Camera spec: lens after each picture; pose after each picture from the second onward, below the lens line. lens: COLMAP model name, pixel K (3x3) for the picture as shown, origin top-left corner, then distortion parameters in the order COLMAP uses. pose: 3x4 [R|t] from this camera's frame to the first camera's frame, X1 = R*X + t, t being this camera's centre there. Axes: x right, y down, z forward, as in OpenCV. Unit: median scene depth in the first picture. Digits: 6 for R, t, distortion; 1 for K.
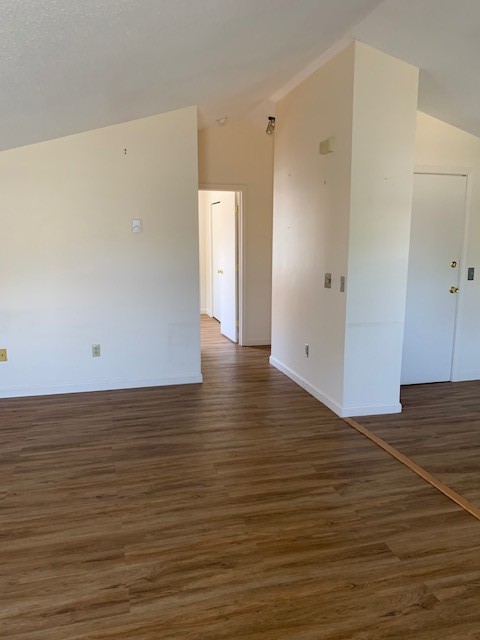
lens RADIAL K [[494.4, 0, 239.7], [0, 494.4, 320.1], [0, 0, 1]] dist [-0.010078, -0.000923]
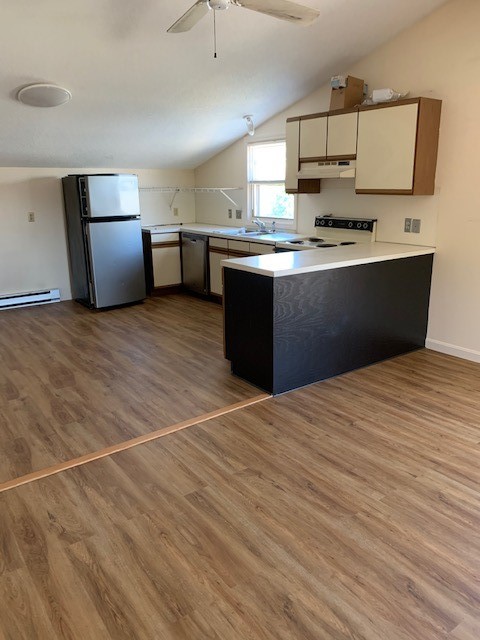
lens RADIAL K [[494.4, 0, 241.5], [0, 494.4, 318.4], [0, 0, 1]] dist [-0.010078, -0.000923]
pose [[-0.365604, -0.248821, 0.896896, -0.578424], [0.162367, 0.931781, 0.324685, -0.199253], [-0.916499, 0.264332, -0.300263, 1.131718]]
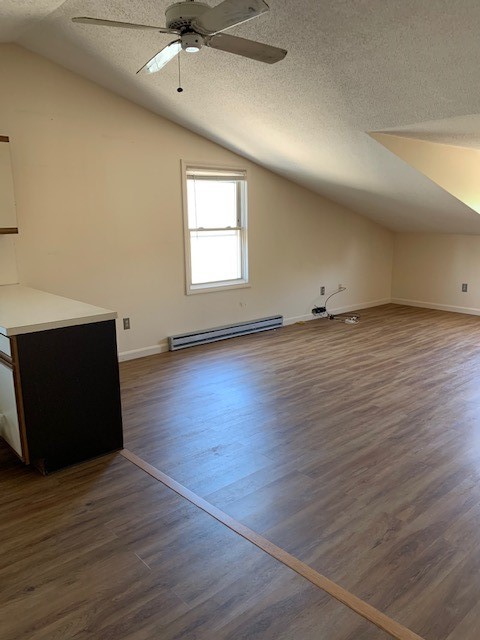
lens RADIAL K [[494.4, 0, 240.9], [0, 494.4, 321.1], [0, 0, 1]] dist [-0.010078, -0.000923]
pose [[-0.894056, 0.104902, -0.435500, 0.956145], [-0.064610, 0.931830, 0.357098, -0.323044], [0.443272, 0.347403, -0.826330, 1.822089]]
